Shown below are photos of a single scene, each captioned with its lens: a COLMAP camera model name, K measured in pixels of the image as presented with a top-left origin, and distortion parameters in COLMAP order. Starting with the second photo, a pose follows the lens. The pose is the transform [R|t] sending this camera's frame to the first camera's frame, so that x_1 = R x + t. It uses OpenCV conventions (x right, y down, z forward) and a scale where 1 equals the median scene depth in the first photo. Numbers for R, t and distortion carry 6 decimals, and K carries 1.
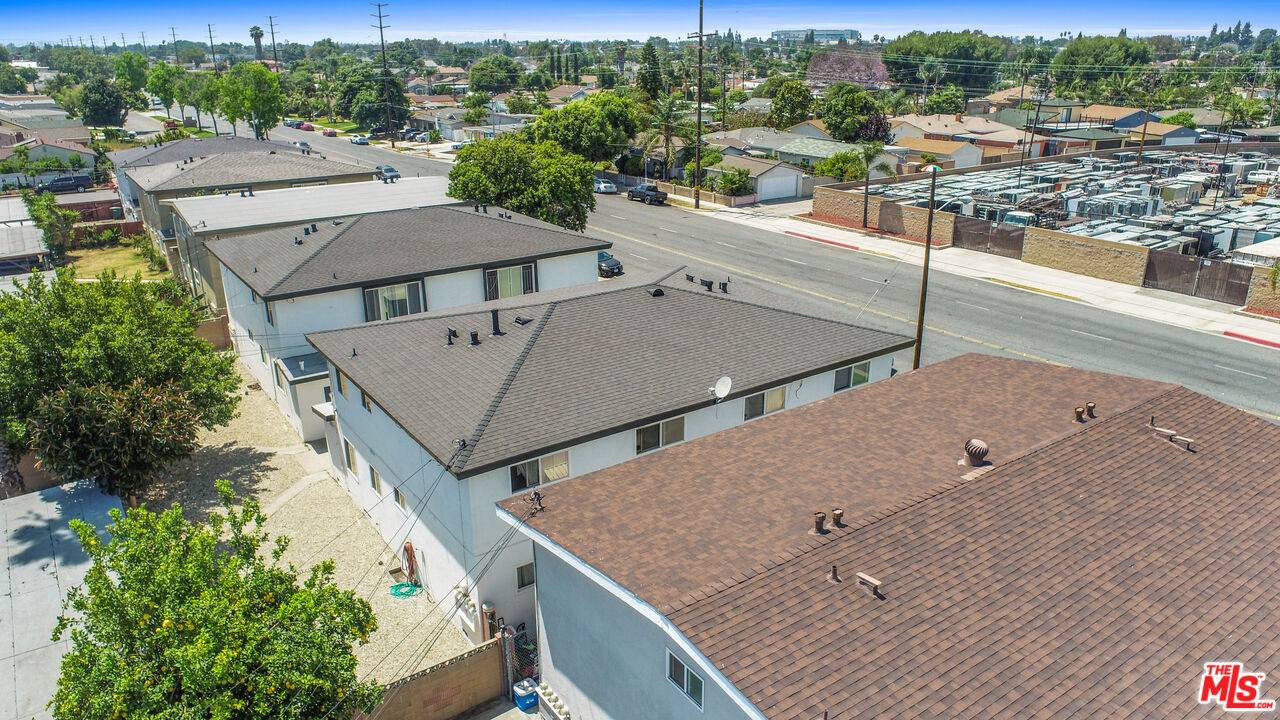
lens RADIAL K [[876.6, 0, 640.7], [0, 876.6, 362.1], [0, 0, 1]] dist [-0.009421, 0.004042]
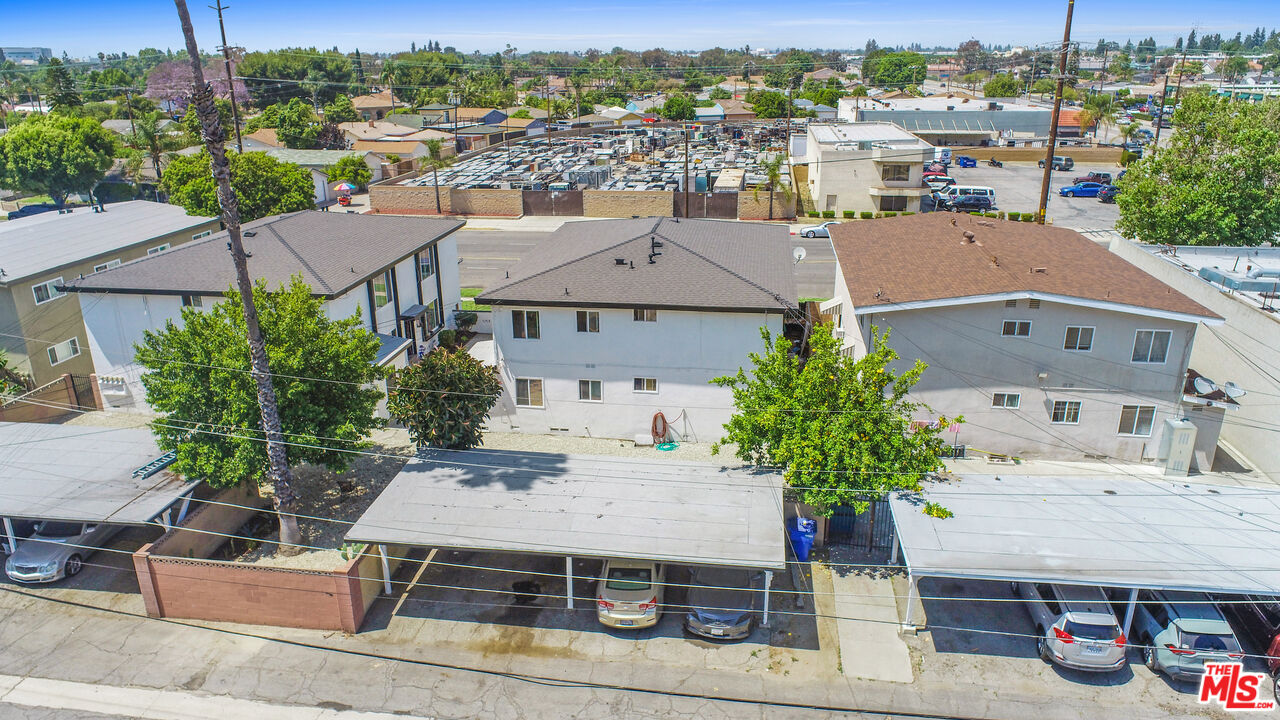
lens RADIAL K [[869.4, 0, 640.3], [0, 869.4, 359.9], [0, 0, 1]] dist [-0.009405, 0.004325]
pose [[0.683682, -0.243341, 0.688014, -0.327451], [0.255345, 0.962942, 0.086842, 0.000767], [-0.683650, 0.116309, 0.720482, 0.011997]]
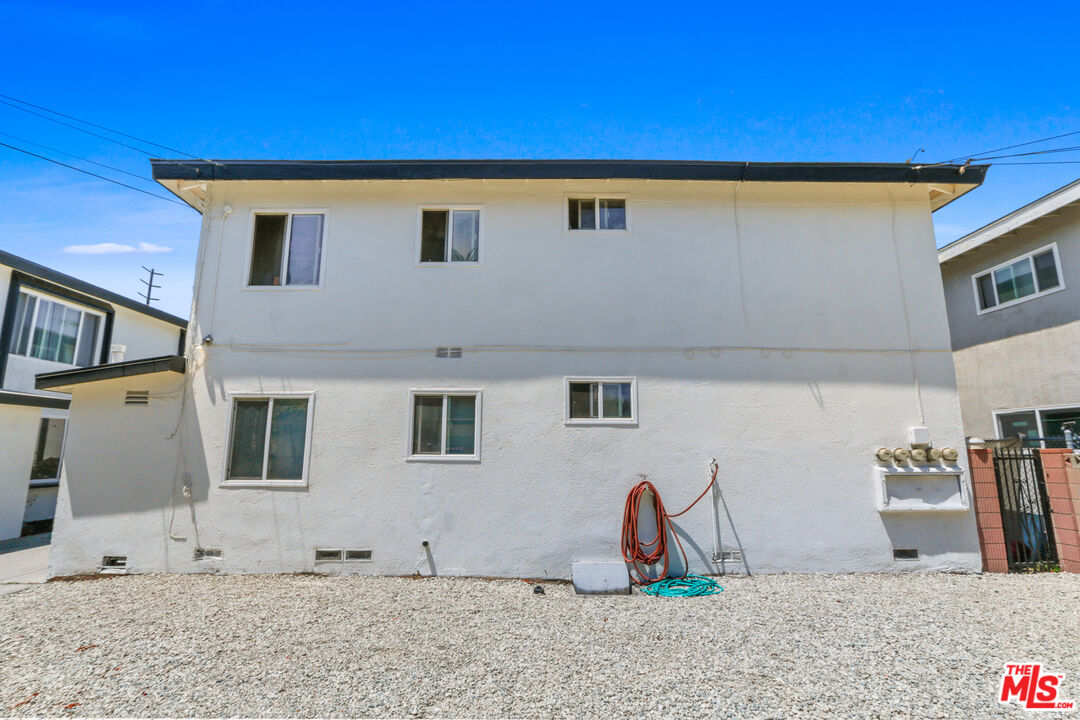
lens RADIAL K [[497.6, 0, 540.0], [0, 497.6, 360.0], [0, 0, 1]] dist [-0.013686, 0.000887]
pose [[0.570333, 0.148233, 0.807928, -0.143802], [0.278894, 0.890208, -0.360206, 0.062694], [-0.772618, 0.430763, 0.466374, 0.245210]]
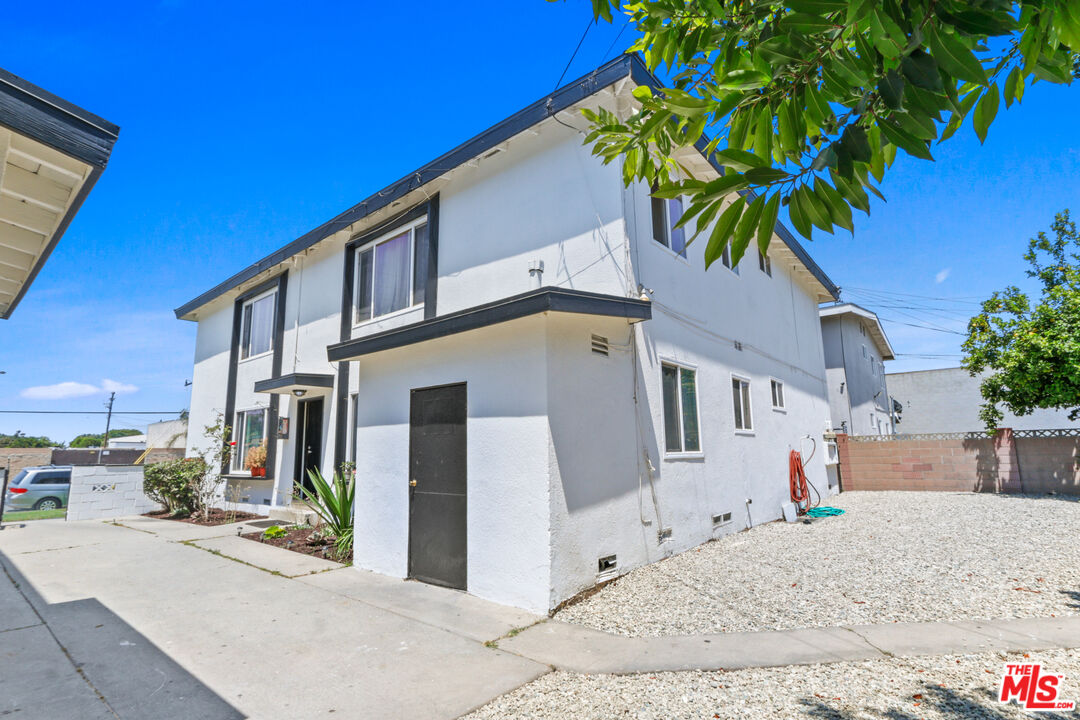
lens RADIAL K [[515.8, 0, 543.8], [0, 515.8, 365.1], [0, 0, 1]] dist [-0.015958, 0.000151]
pose [[-0.265756, 0.165058, 0.949805, -0.171159], [0.342877, 0.936996, -0.066895, 0.027093], [-0.901005, 0.307888, -0.305606, 0.355632]]
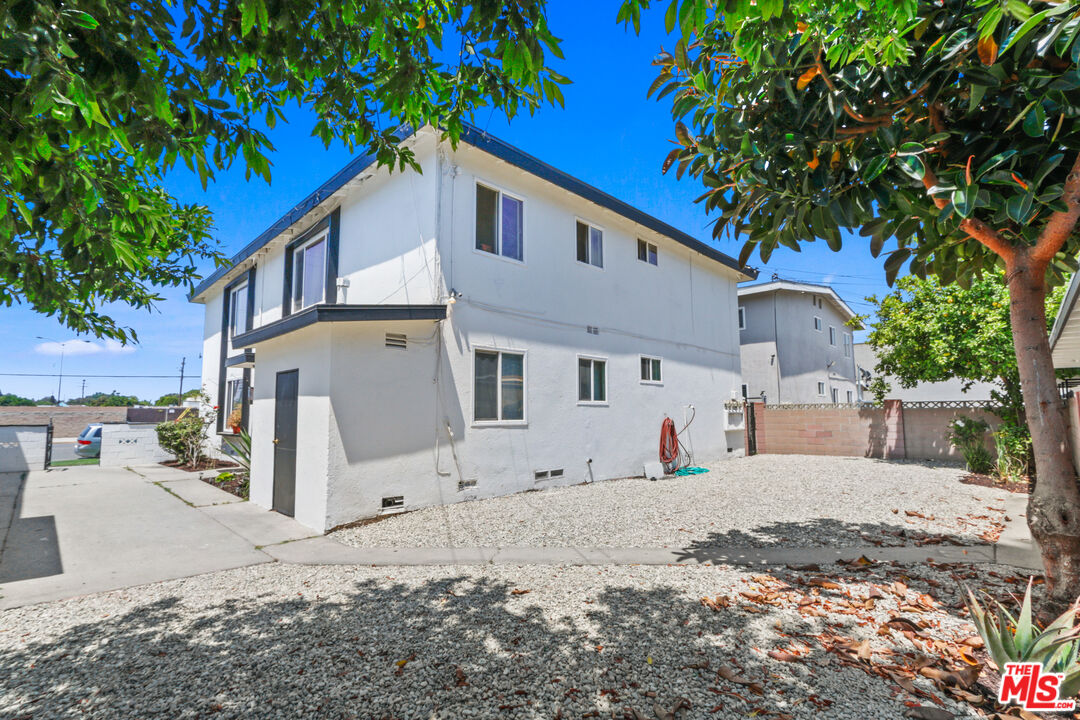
lens RADIAL K [[497.6, 0, 540.0], [0, 497.6, 360.0], [0, 0, 1]] dist [-0.013686, 0.000887]
pose [[-0.178645, 0.105917, 0.978196, -0.194497], [0.340147, 0.939538, -0.039611, 0.036387], [-0.923248, 0.325654, -0.203871, 0.327216]]
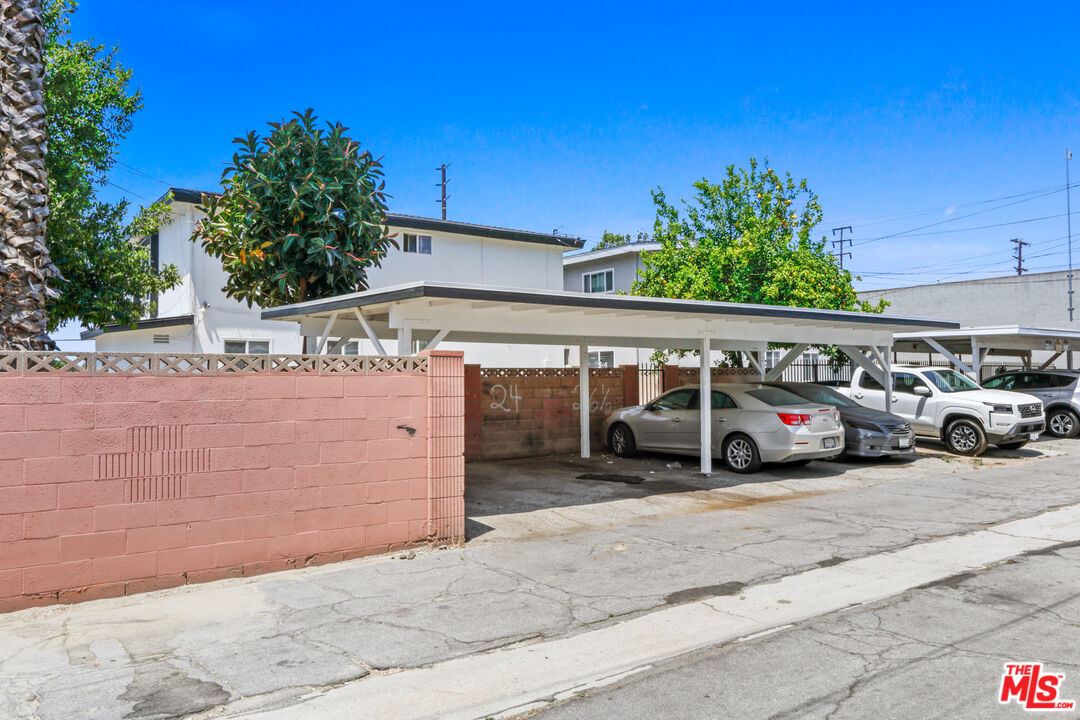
lens RADIAL K [[803.4, 0, 537.0], [0, 803.4, 359.4], [0, 0, 1]] dist [0.001440, 0.002124]
pose [[-0.021174, 0.032039, 0.999262, -0.318314], [0.351760, 0.935819, -0.022551, 0.065330], [-0.935851, 0.351023, -0.031086, 0.251742]]
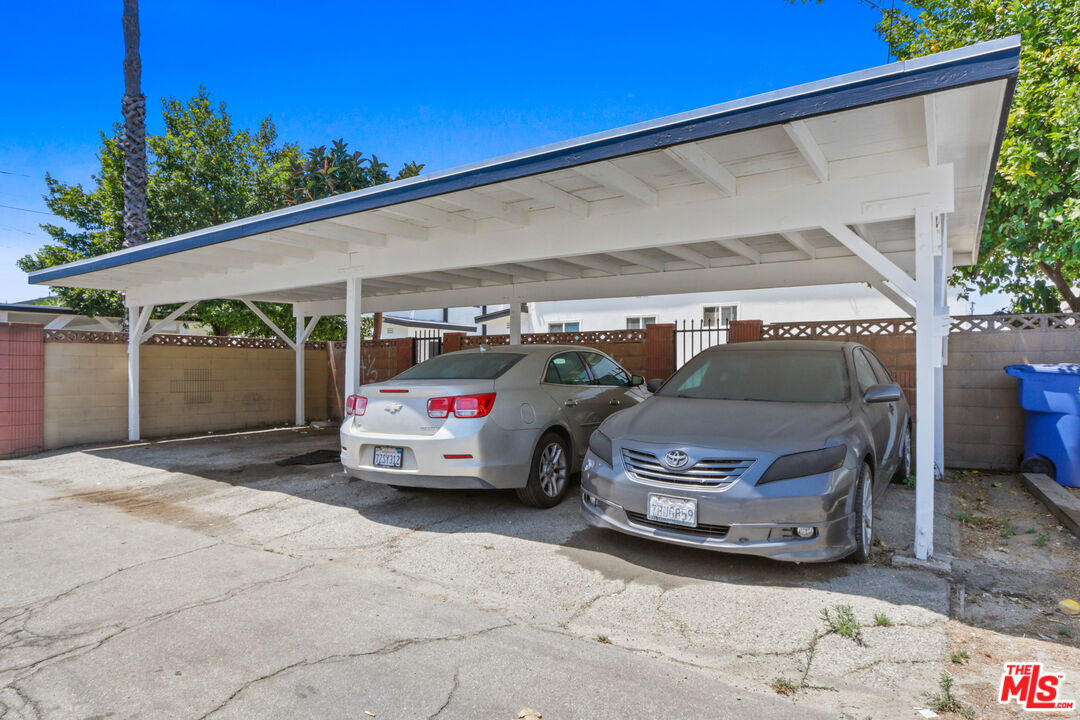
lens RADIAL K [[616.6, 0, 539.4], [0, 616.6, 365.2], [0, 0, 1]] dist [-0.018693, 0.000068]
pose [[0.933923, 0.008754, 0.357367, -0.183245], [0.116752, 0.937409, -0.328075, 0.106032], [-0.337871, 0.348120, 0.874446, 0.149094]]
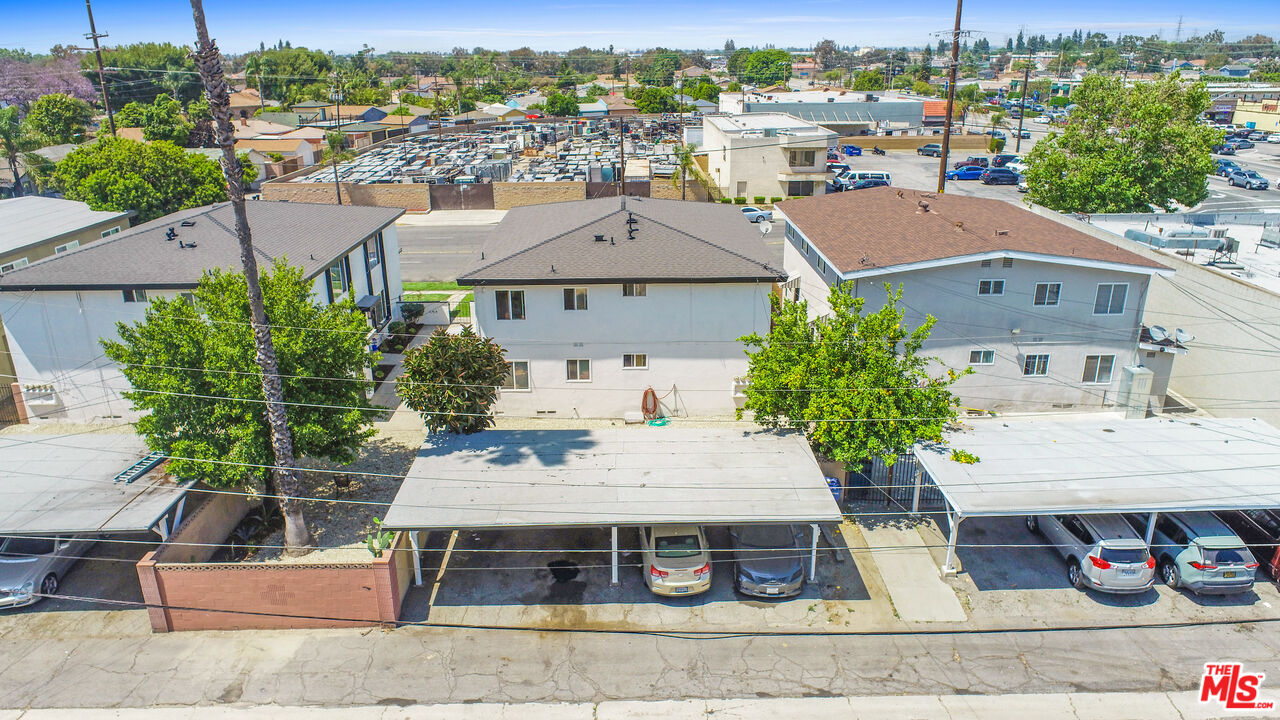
lens RADIAL K [[869.4, 0, 640.3], [0, 869.4, 359.9], [0, 0, 1]] dist [-0.009405, 0.004325]
pose [[0.565041, -0.274369, 0.778107, -0.357248], [0.288637, 0.949230, 0.125107, -0.001914], [-0.772927, 0.153900, 0.615547, 0.050915]]
